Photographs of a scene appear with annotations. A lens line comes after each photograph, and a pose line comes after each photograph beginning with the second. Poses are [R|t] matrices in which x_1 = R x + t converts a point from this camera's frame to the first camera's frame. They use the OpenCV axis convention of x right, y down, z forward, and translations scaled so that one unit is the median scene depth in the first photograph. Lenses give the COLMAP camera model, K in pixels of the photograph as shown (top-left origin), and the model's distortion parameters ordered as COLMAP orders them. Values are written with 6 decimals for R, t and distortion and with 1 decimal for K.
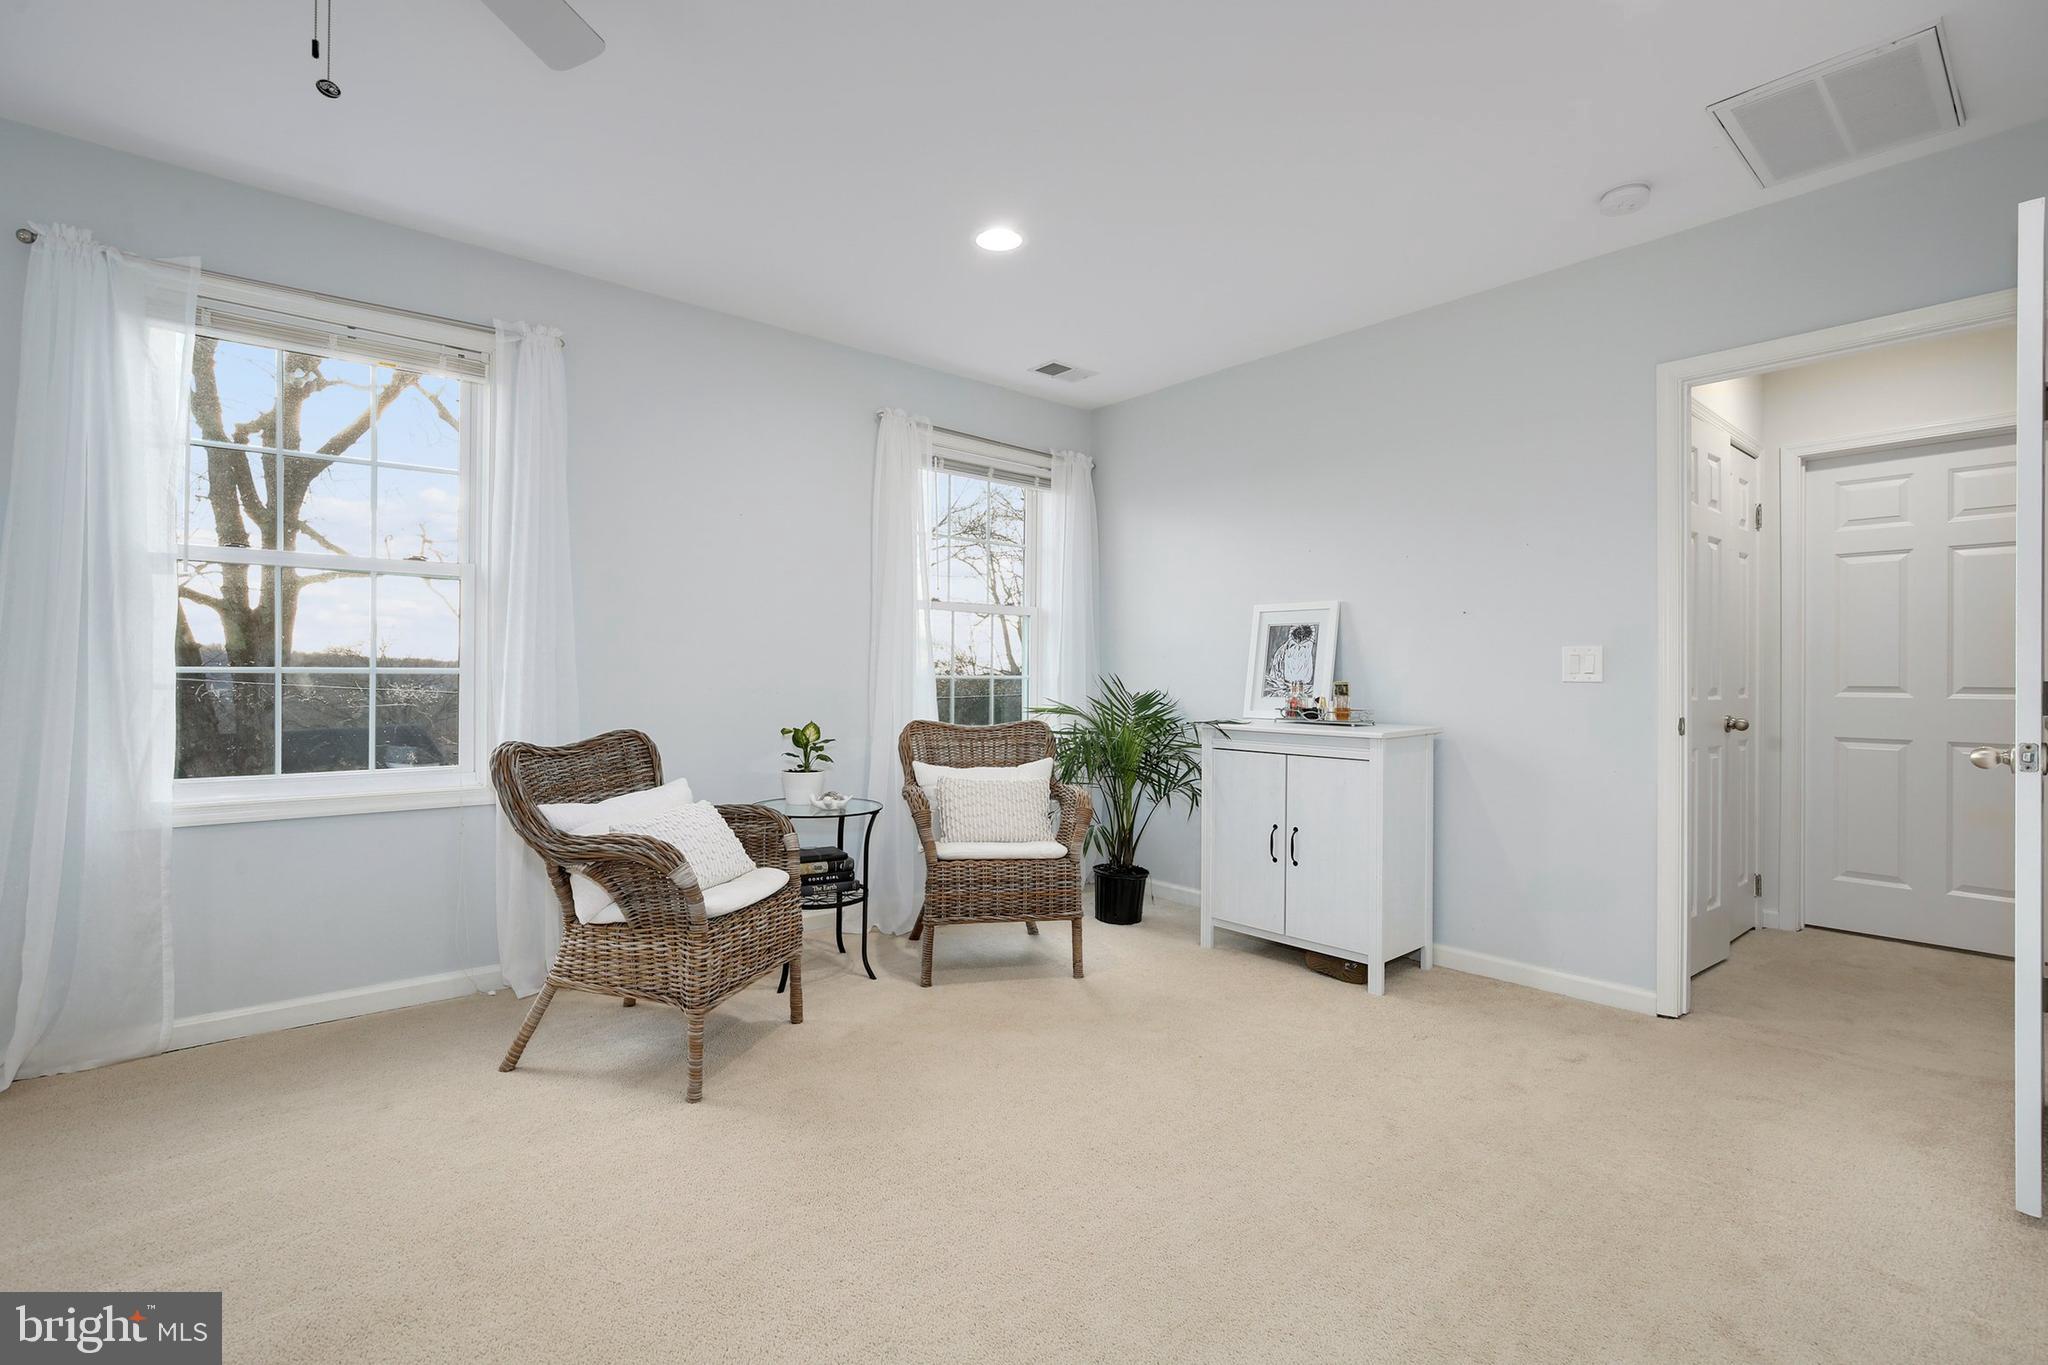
lens RADIAL K [[927.8, 0, 1027.6], [0, 927.8, 679.0], [0, 0, 1]] dist [-0.025888, 0.005744]
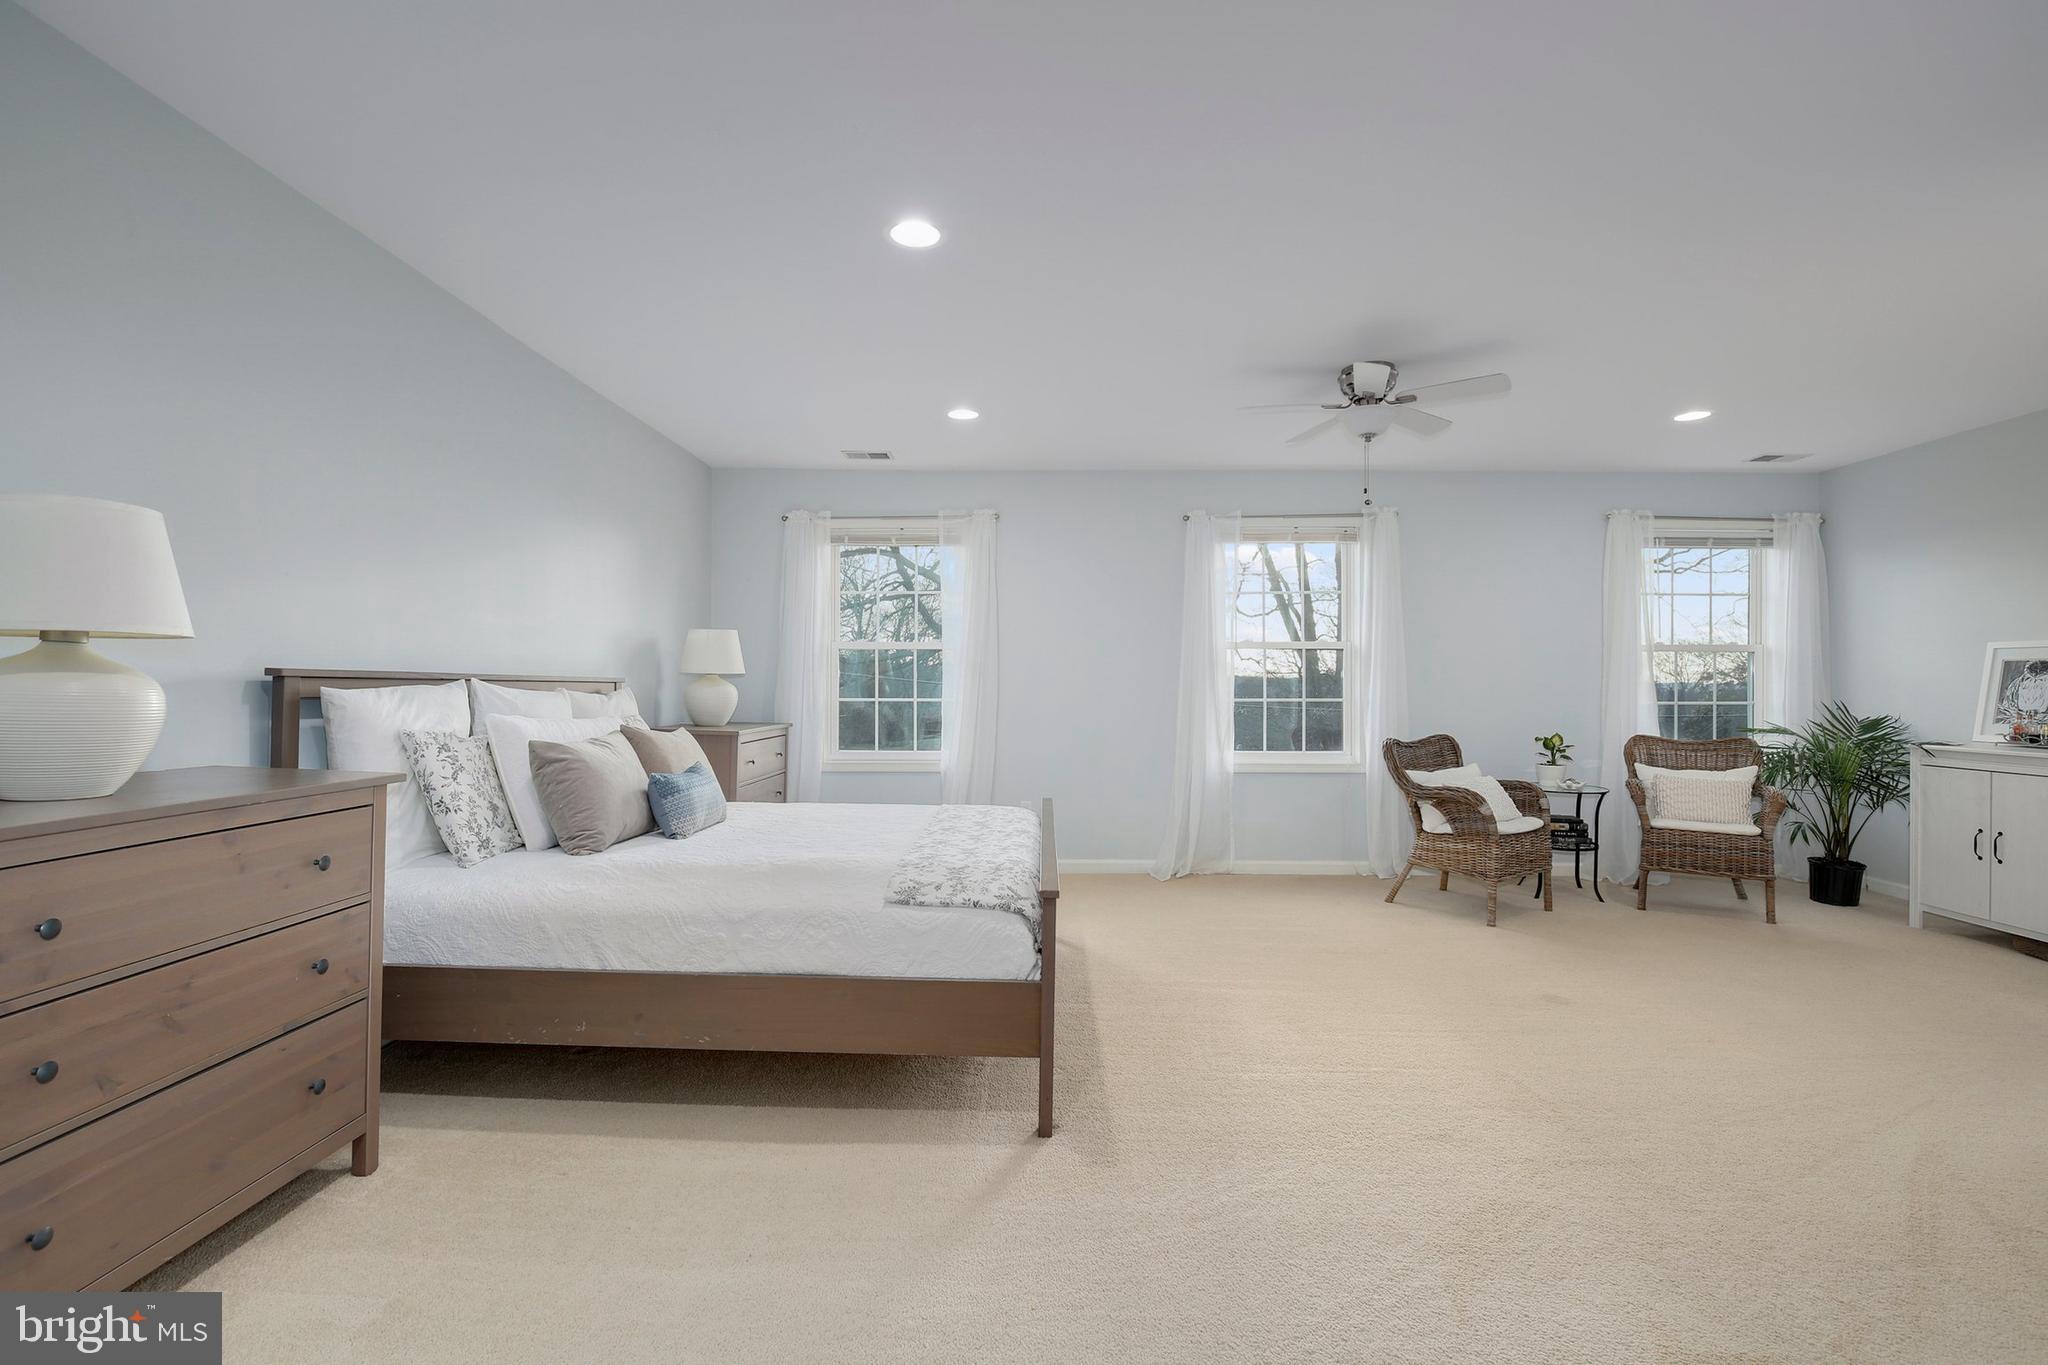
lens RADIAL K [[927.8, 0, 1027.6], [0, 927.8, 679.0], [0, 0, 1]] dist [-0.025888, 0.005744]
pose [[0.736201, -0.008708, -0.676707, 0.154059], [0.000044, 0.999918, -0.012819, -0.024299], [0.676763, 0.009407, 0.736141, -0.717342]]
